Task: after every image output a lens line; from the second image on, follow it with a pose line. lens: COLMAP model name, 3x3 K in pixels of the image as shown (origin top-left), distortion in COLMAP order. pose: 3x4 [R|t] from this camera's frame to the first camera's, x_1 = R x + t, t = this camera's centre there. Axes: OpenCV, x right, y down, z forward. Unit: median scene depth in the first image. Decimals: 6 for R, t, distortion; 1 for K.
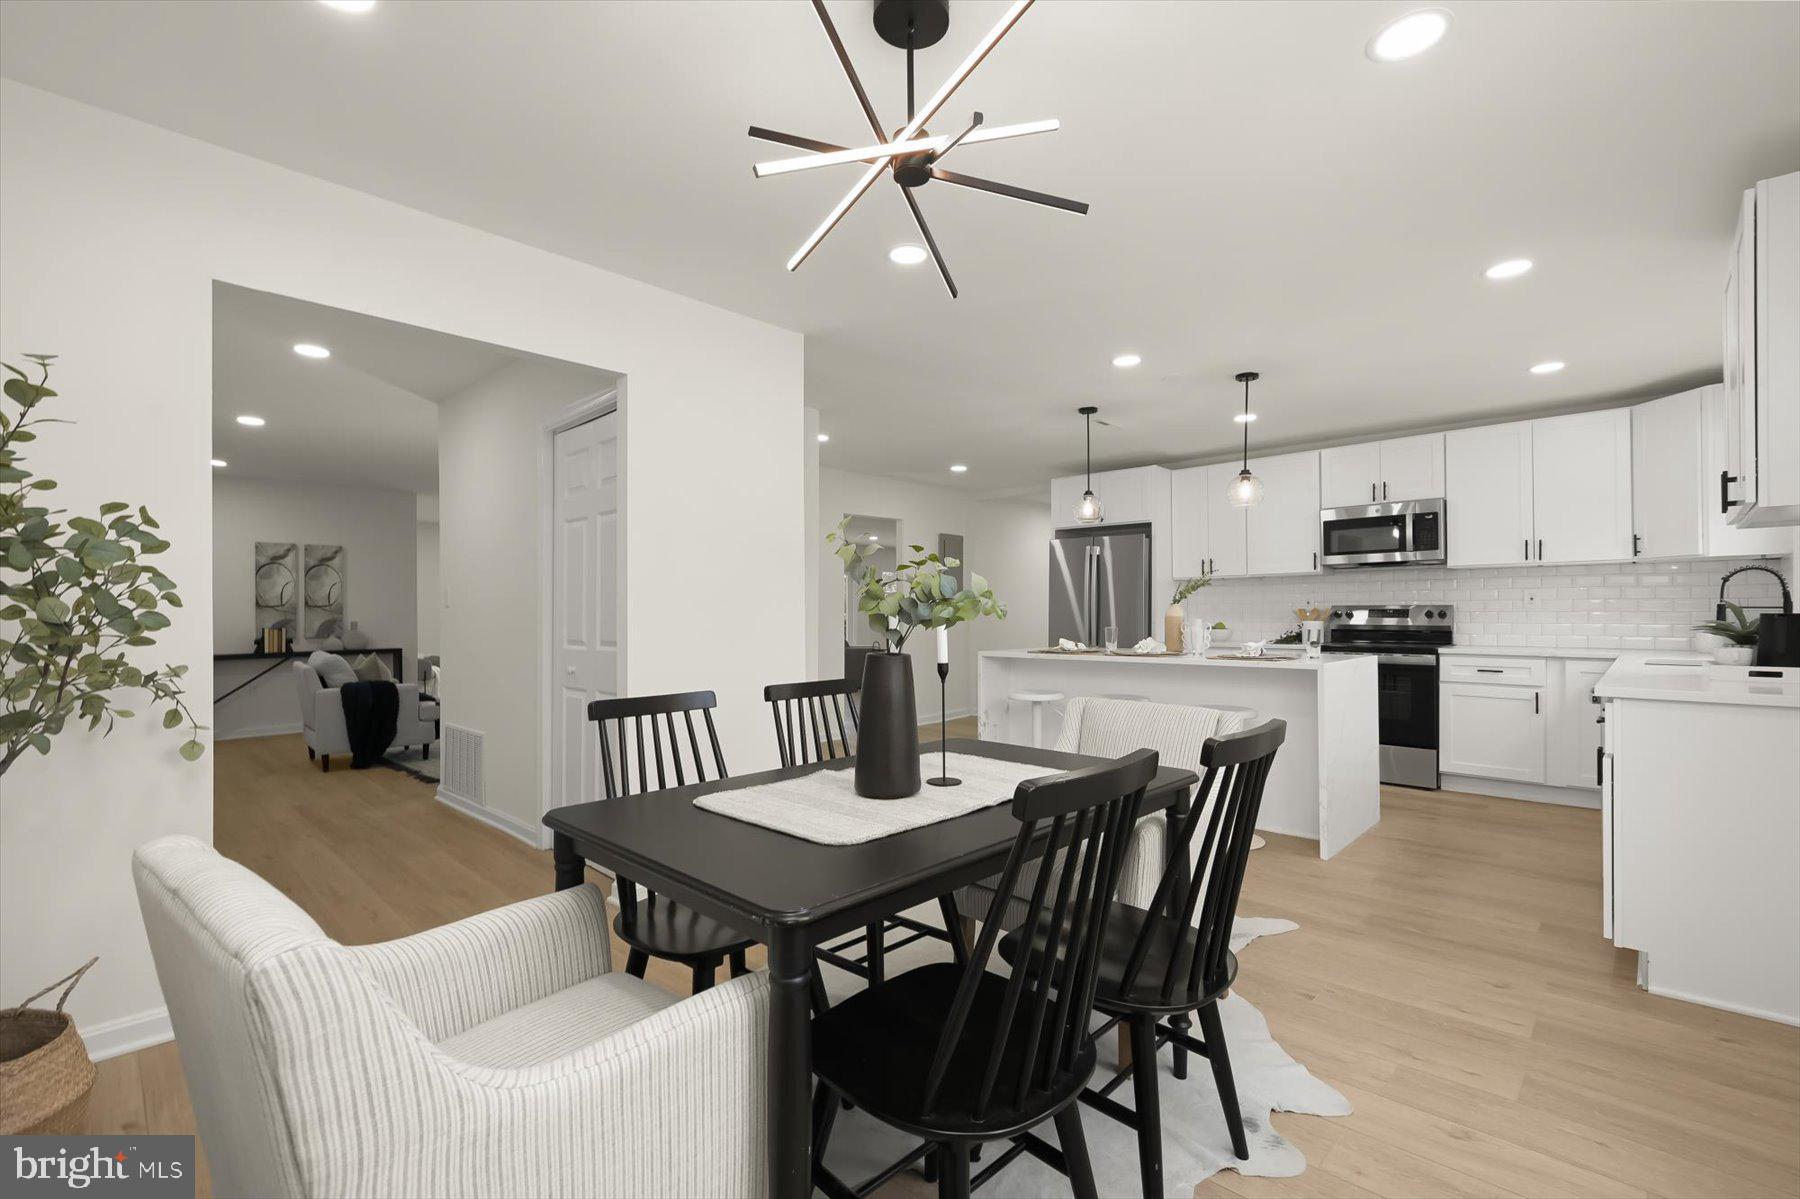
lens RADIAL K [[791.8, 0, 913.3], [0, 791.8, 610.2], [0, 0, 1]] dist [0.002825, -0.000906]
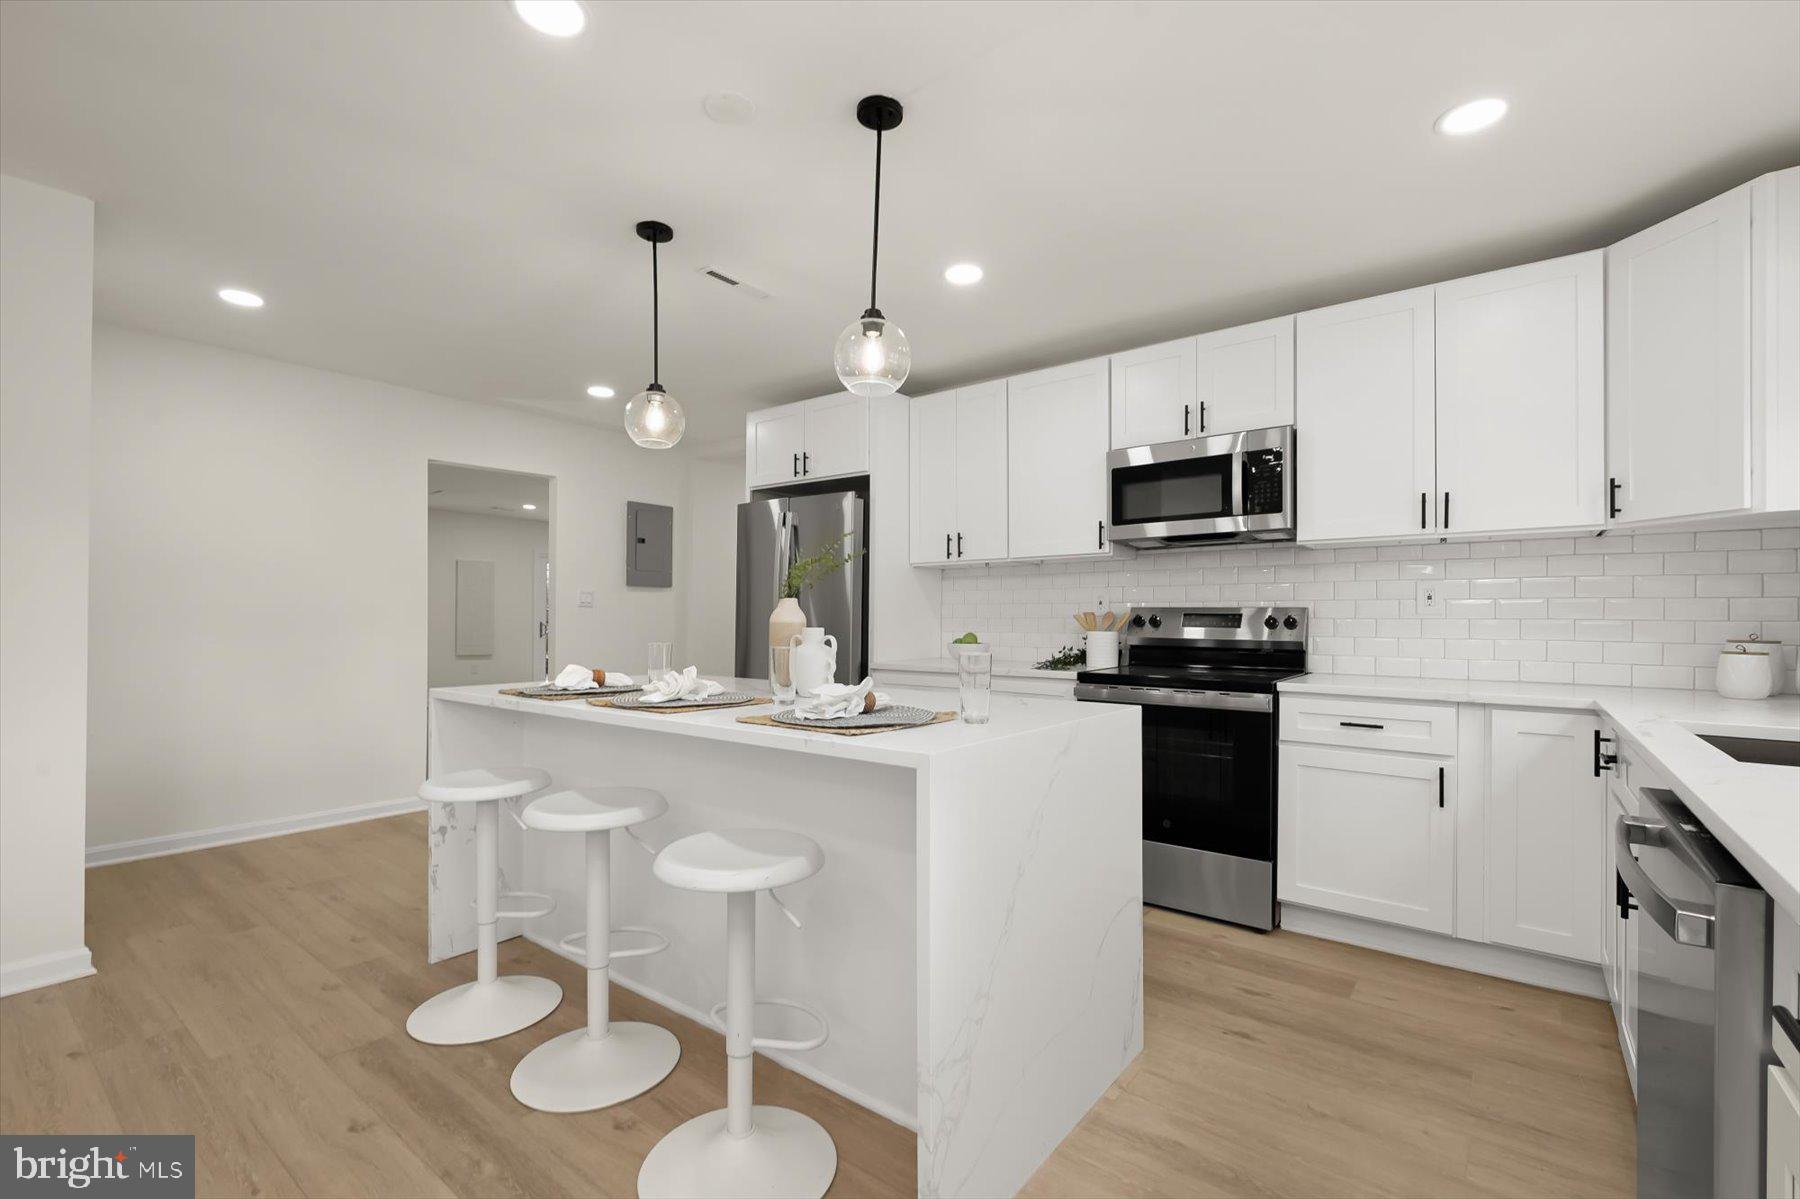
lens RADIAL K [[791.8, 0, 911.9], [0, 791.8, 614.9], [0, 0, 1]] dist [0.002825, -0.000906]
pose [[0.994820, 0.009174, 0.101233, 0.326889], [-0.009077, 0.999958, -0.001417, 0.002796], [-0.101242, 0.000491, 0.994862, 0.439089]]
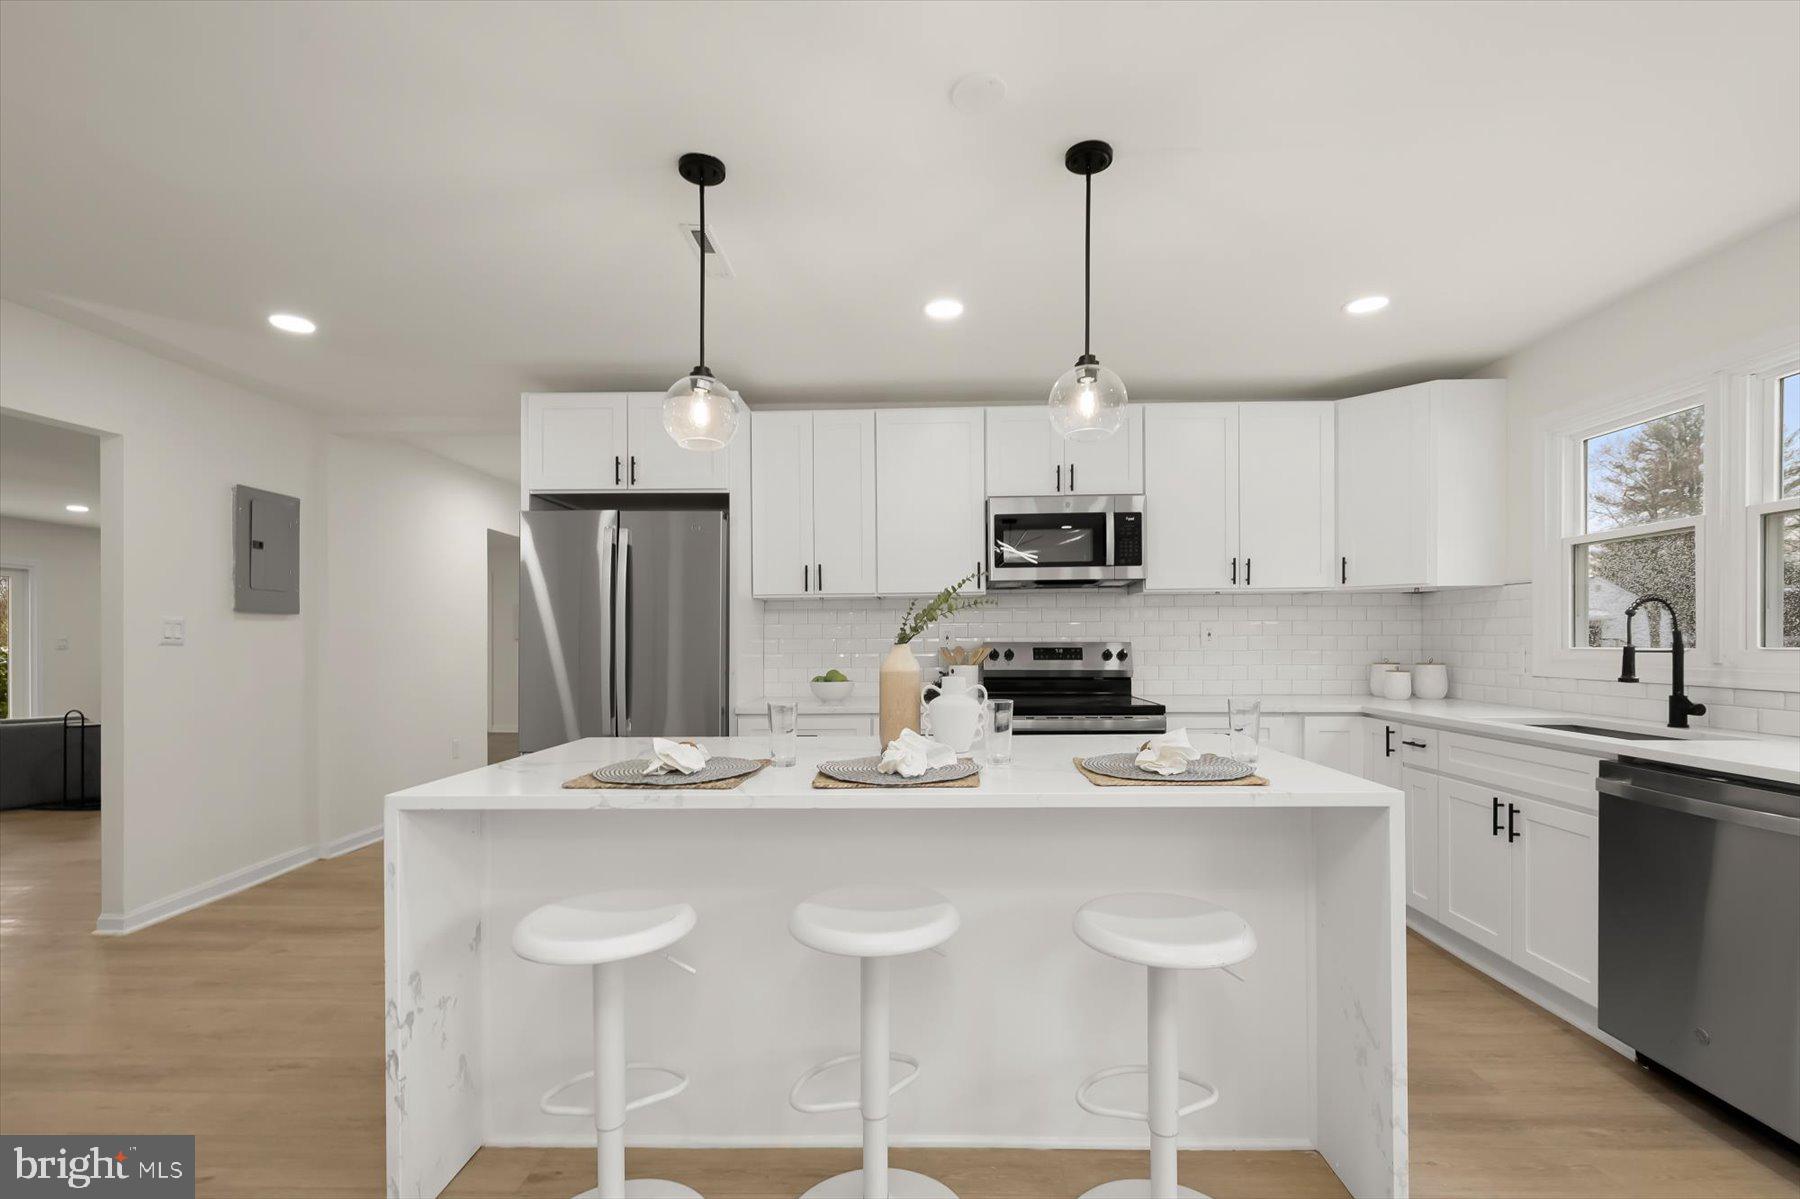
lens RADIAL K [[791.8, 0, 912.9], [0, 791.8, 643.9], [0, 0, 1]] dist [0.002825, -0.000906]
pose [[0.743238, -0.004131, 0.669015, 0.027462], [-0.000458, 0.999978, 0.006683, -0.010040], [-0.669027, -0.005273, 0.743219, 0.597506]]
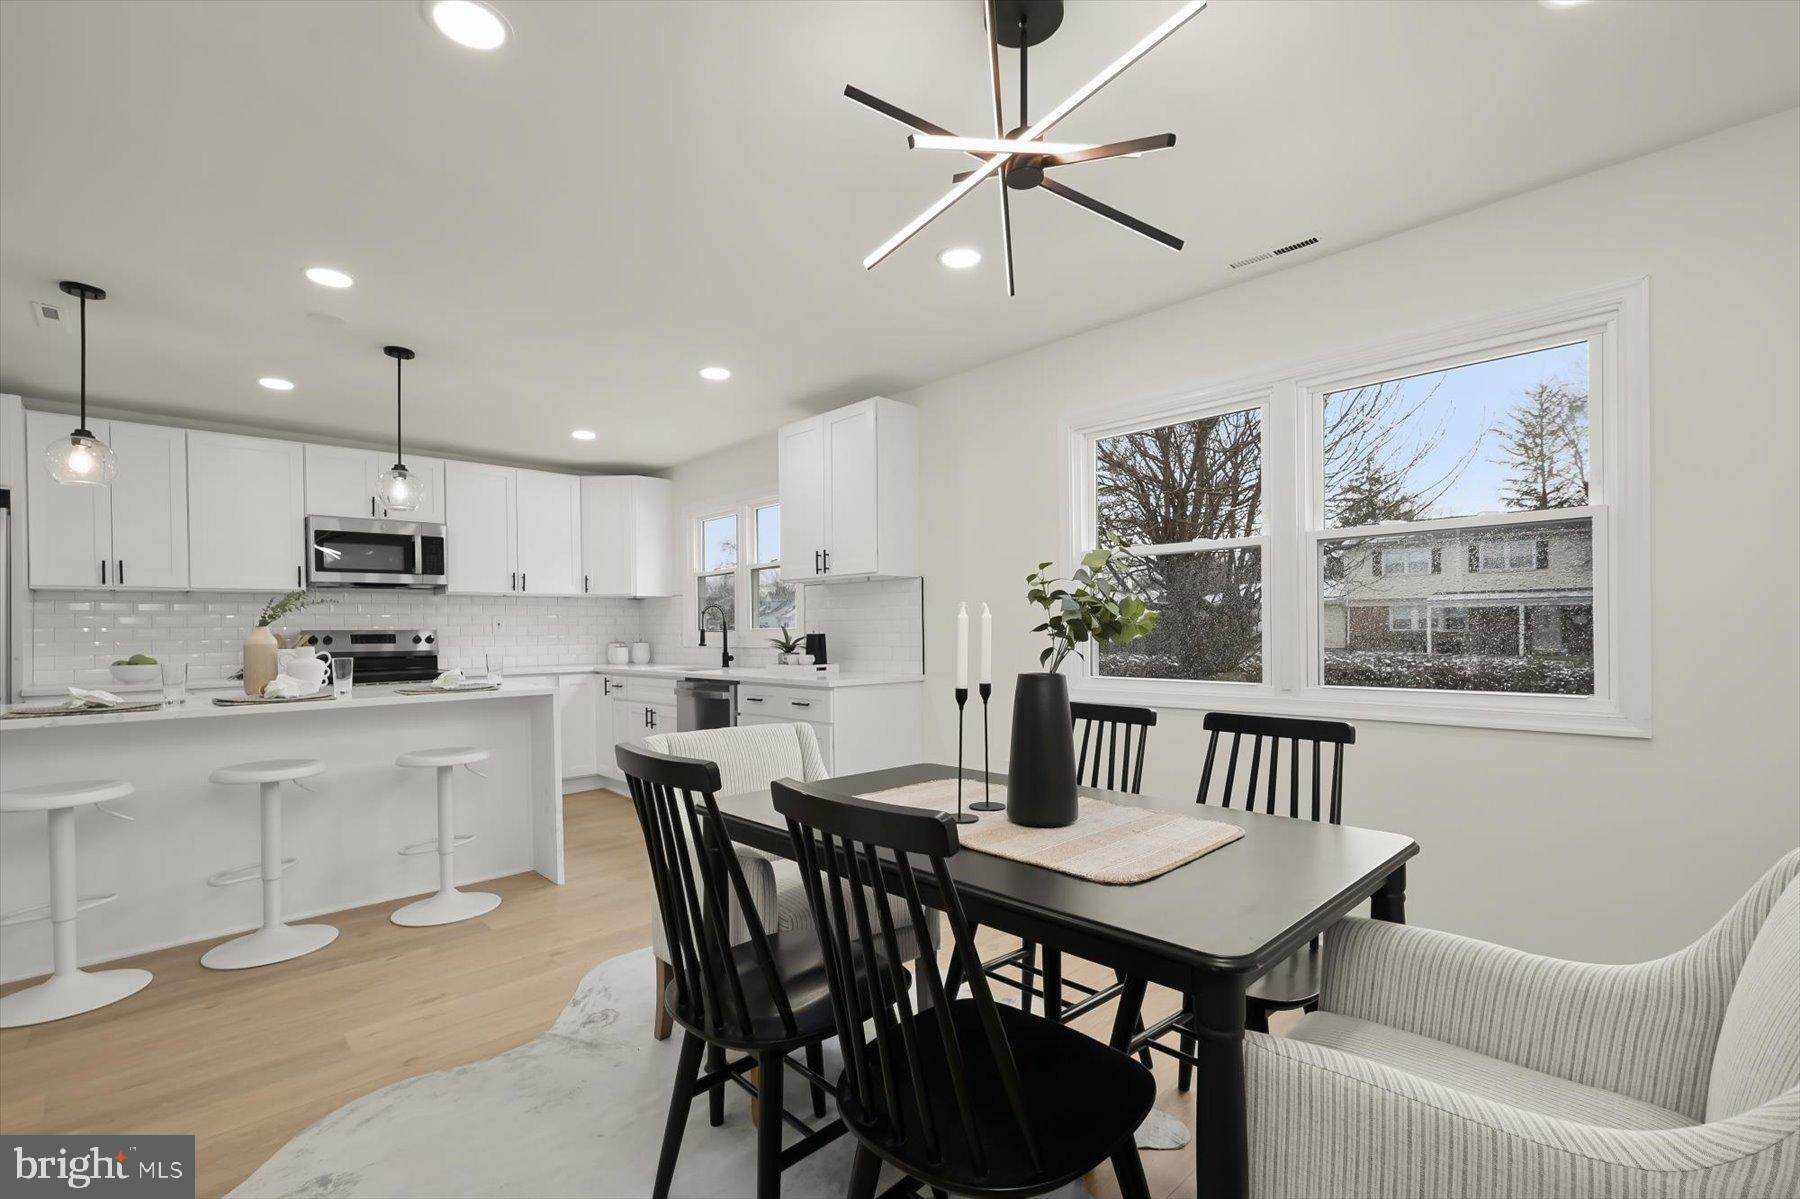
lens RADIAL K [[791.8, 0, 904.4], [0, 791.8, 638.0], [0, 0, 1]] dist [0.002825, -0.000906]
pose [[0.050554, -0.006482, 0.998700, -0.315590], [0.006594, 0.999959, 0.006157, 0.001662], [-0.998700, 0.006274, 0.050595, 0.357624]]
